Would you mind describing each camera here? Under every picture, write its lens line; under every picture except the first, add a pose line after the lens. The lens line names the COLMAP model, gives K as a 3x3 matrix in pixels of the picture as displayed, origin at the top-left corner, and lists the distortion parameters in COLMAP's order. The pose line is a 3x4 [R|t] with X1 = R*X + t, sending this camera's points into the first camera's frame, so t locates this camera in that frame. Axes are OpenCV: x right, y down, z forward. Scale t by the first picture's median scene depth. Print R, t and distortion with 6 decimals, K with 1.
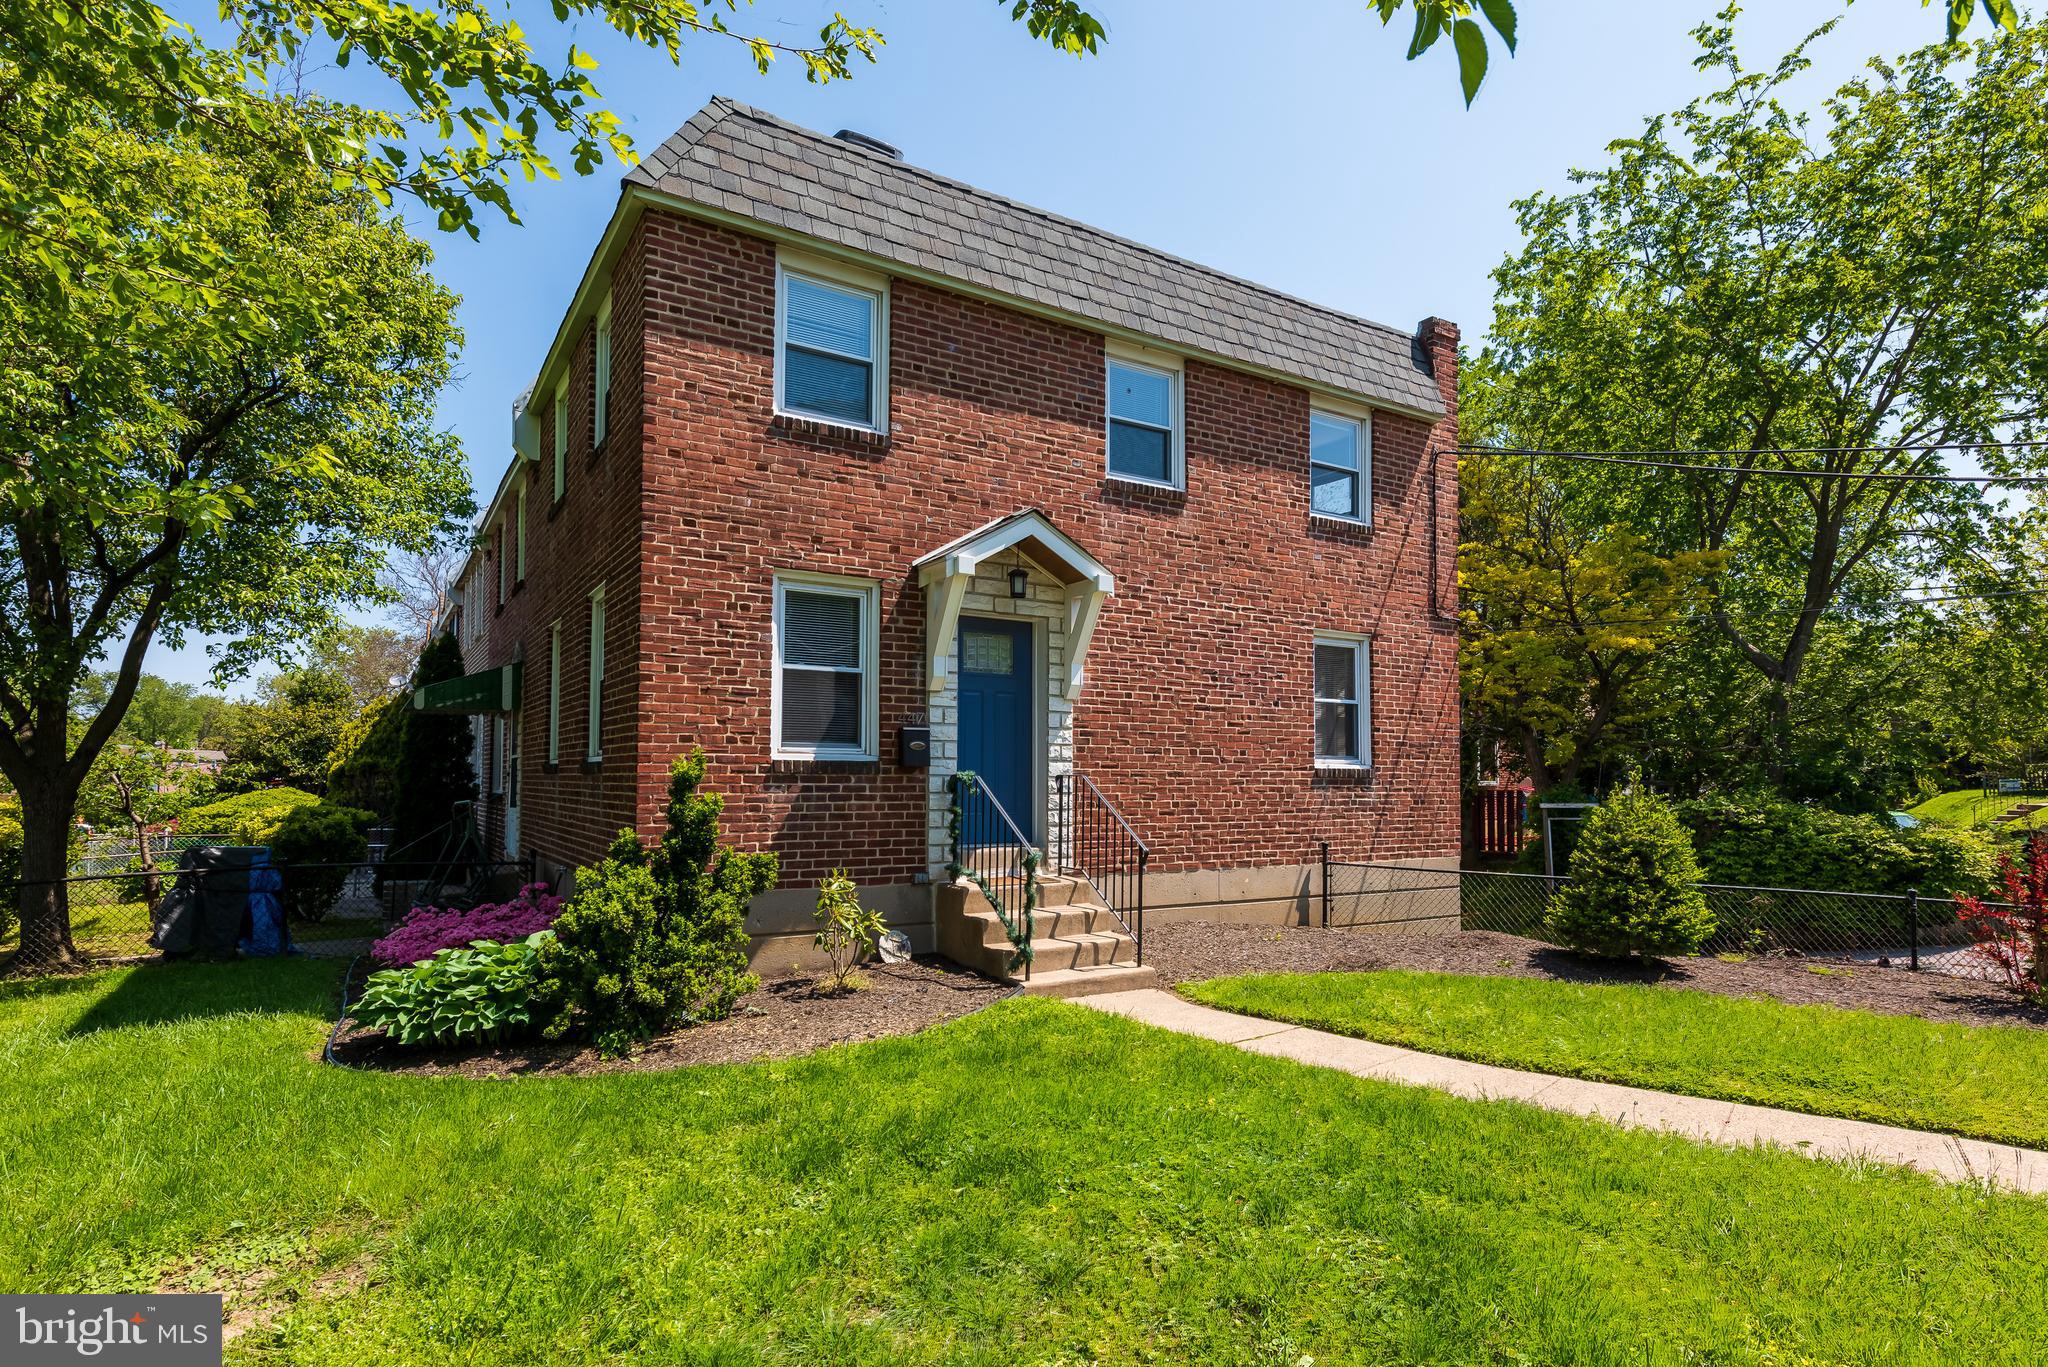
lens RADIAL K [[1080.1, 0, 1023.6], [0, 1080.1, 736.4], [0, 0, 1]] dist [0.000491, -0.000759]
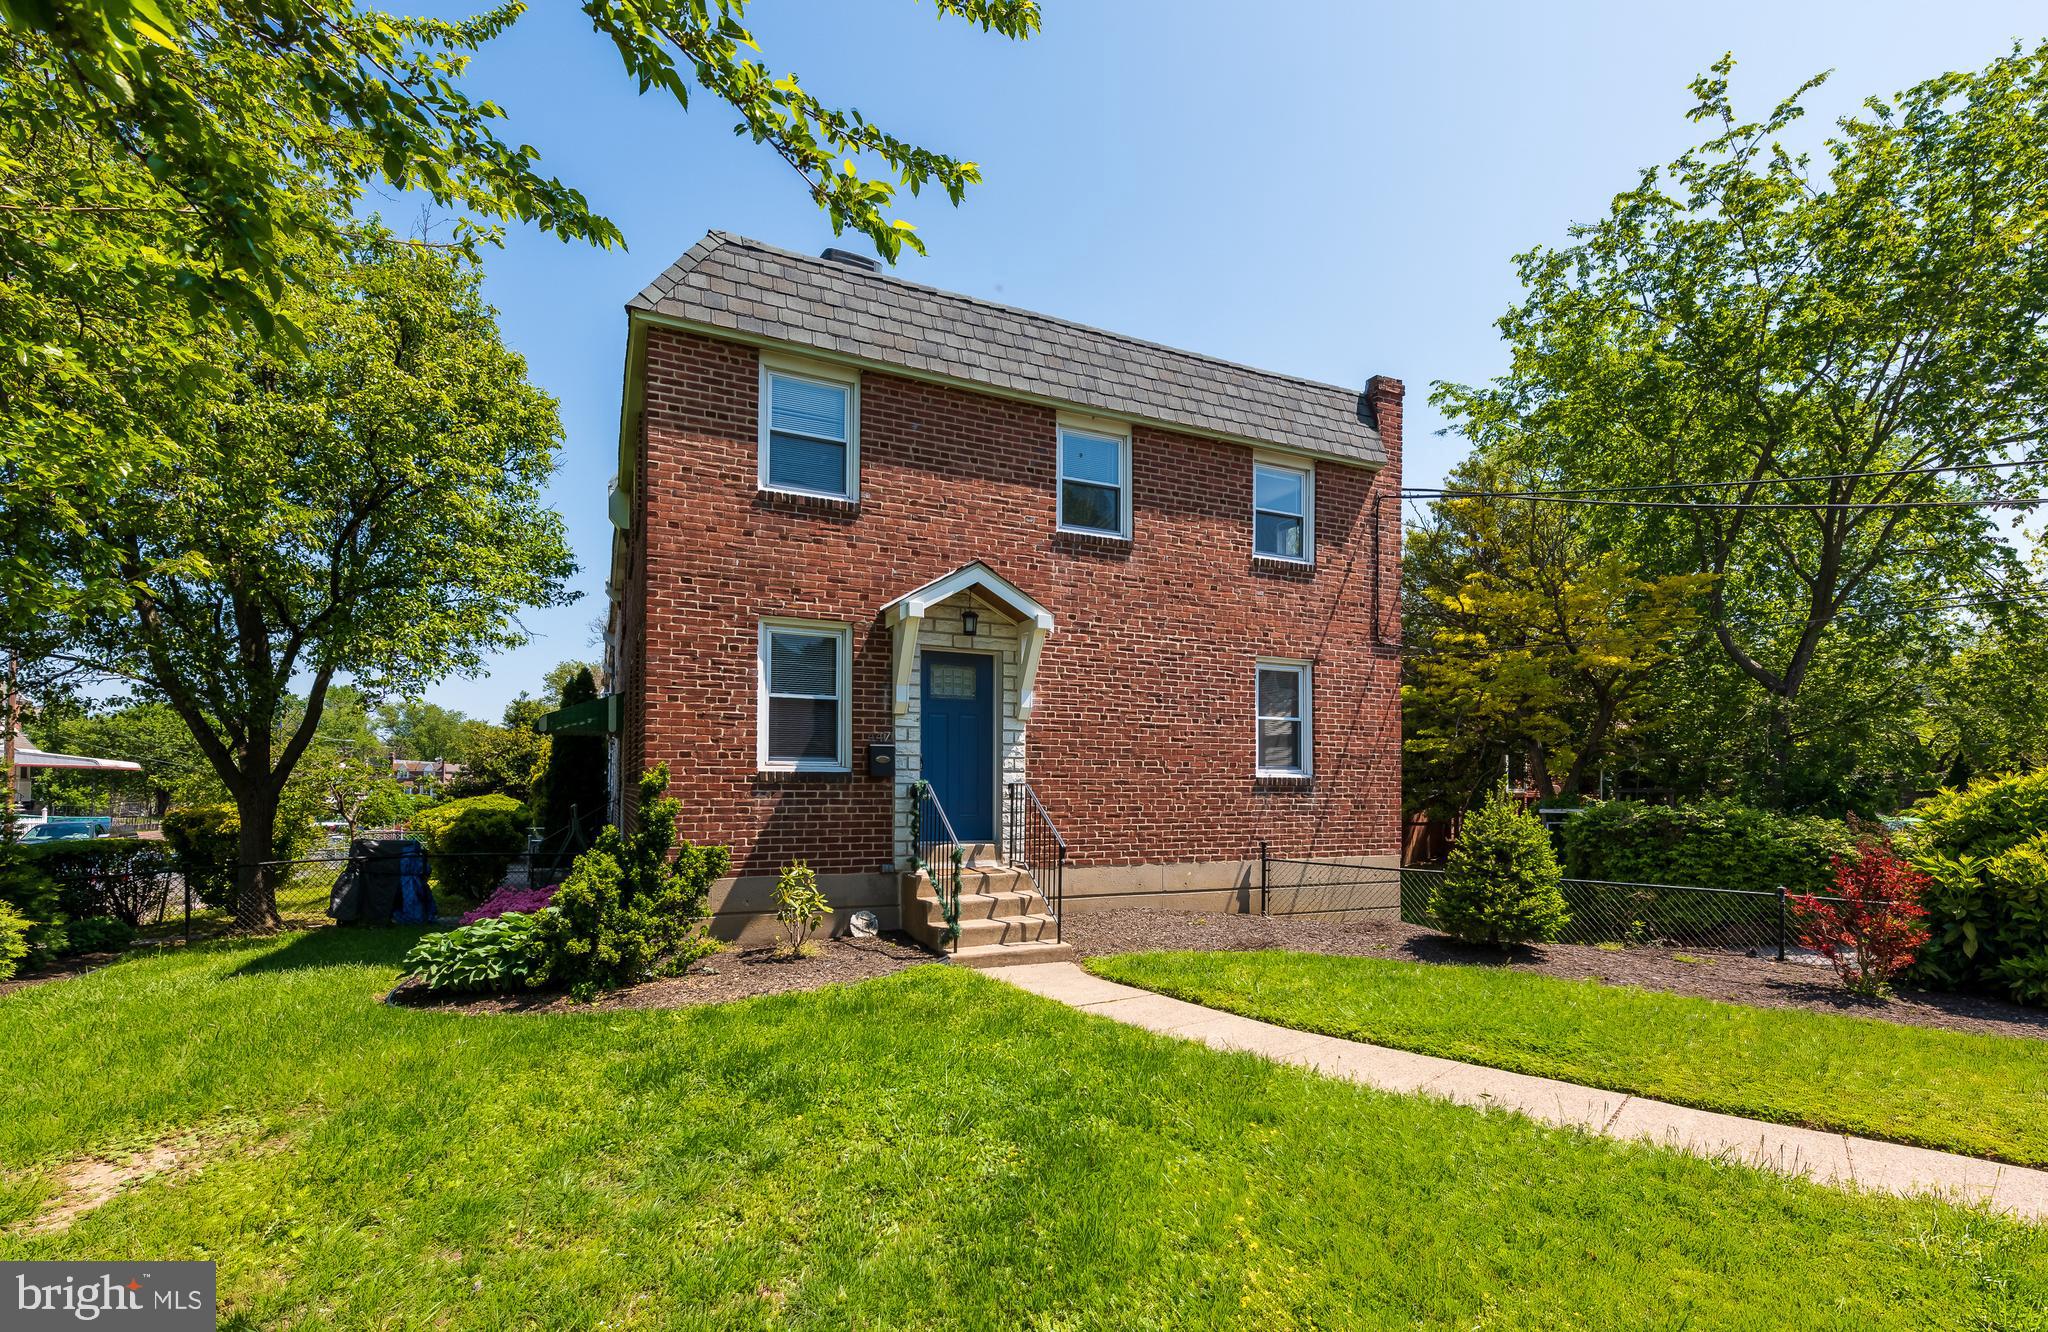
lens RADIAL K [[952.2, 0, 1038.6], [0, 952.2, 767.1], [0, 0, 1]] dist [0.003149, 0.000073]
pose [[0.994032, -0.002450, -0.109060, 0.176583], [0.004524, 0.999813, 0.018781, -0.001737], [0.108994, -0.019162, 0.993858, -0.040641]]
